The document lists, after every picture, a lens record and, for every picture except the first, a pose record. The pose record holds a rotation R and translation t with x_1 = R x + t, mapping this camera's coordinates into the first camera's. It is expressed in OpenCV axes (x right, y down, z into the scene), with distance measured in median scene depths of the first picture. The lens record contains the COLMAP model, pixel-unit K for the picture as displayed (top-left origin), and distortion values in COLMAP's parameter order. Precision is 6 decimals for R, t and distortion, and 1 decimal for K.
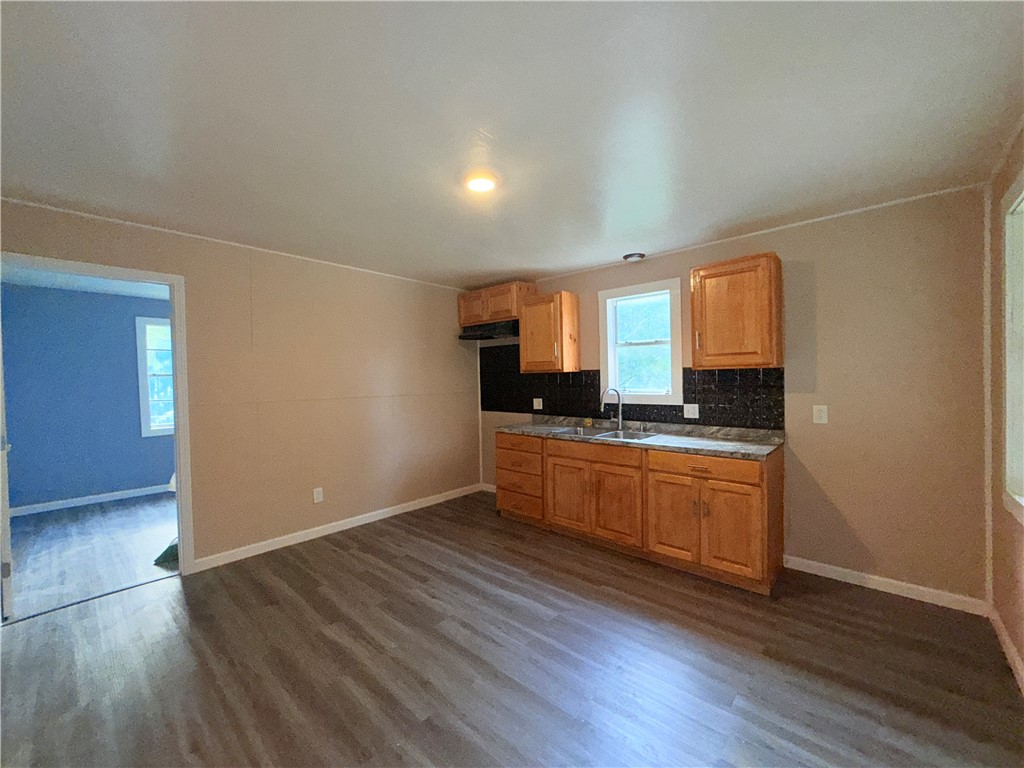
lens RADIAL K [[407.5, 0, 509.7], [0, 407.5, 383.9], [0, 0, 1]] dist [-0.000026, 0.000918]
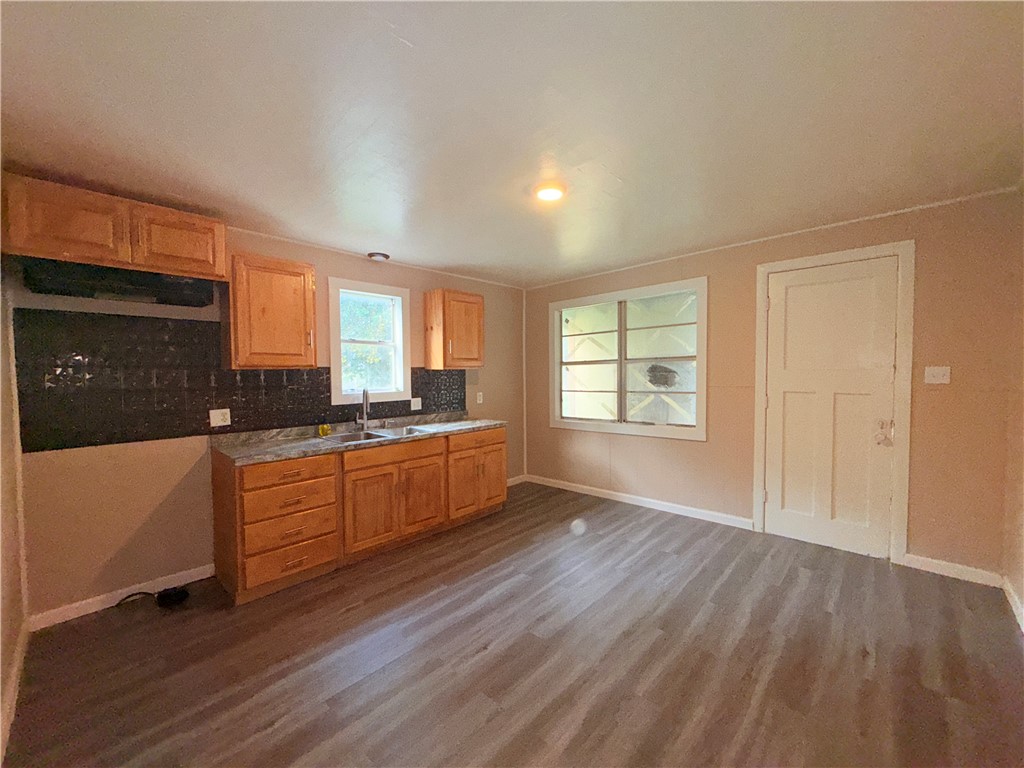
lens RADIAL K [[407.5, 0, 509.7], [0, 407.5, 383.9], [0, 0, 1]] dist [-0.000026, 0.000918]
pose [[0.023486, -0.013954, 0.999627, -0.727029], [0.026497, 0.999560, 0.013331, -0.000630], [-0.999373, 0.026174, 0.023845, 0.685373]]
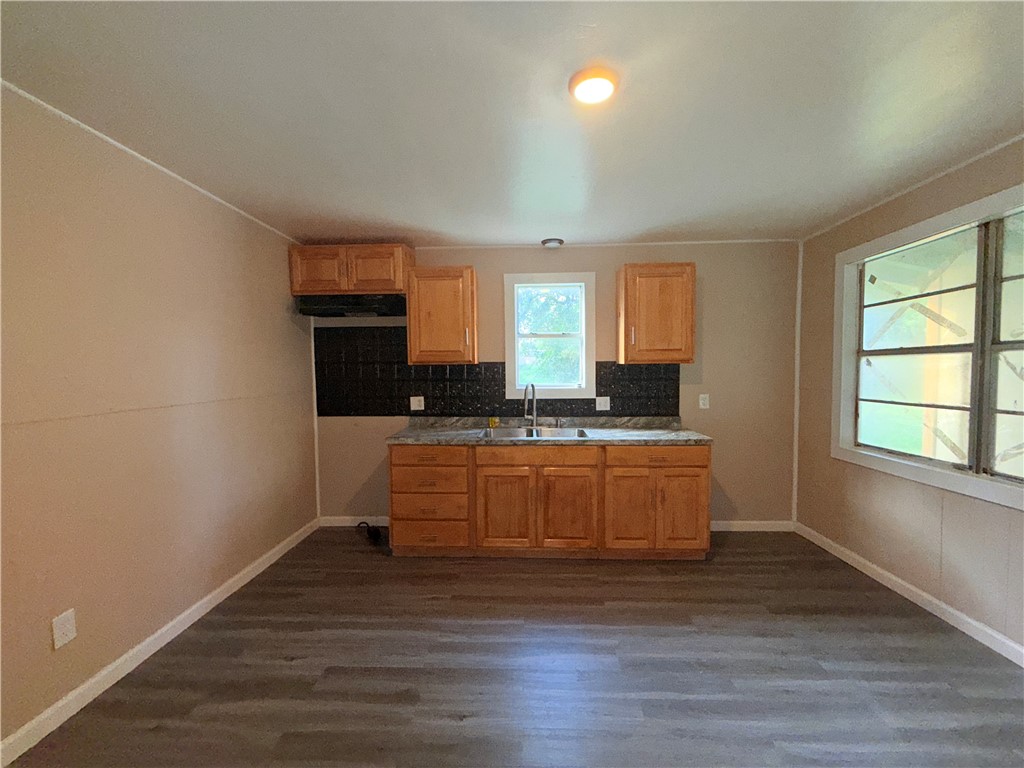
lens RADIAL K [[407.5, 0, 509.7], [0, 407.5, 383.9], [0, 0, 1]] dist [-0.000026, 0.000918]
pose [[0.768557, -0.017302, 0.639548, -0.391892], [0.005424, 0.999775, 0.020529, -0.005930], [-0.639759, -0.012308, 0.768477, 0.350623]]
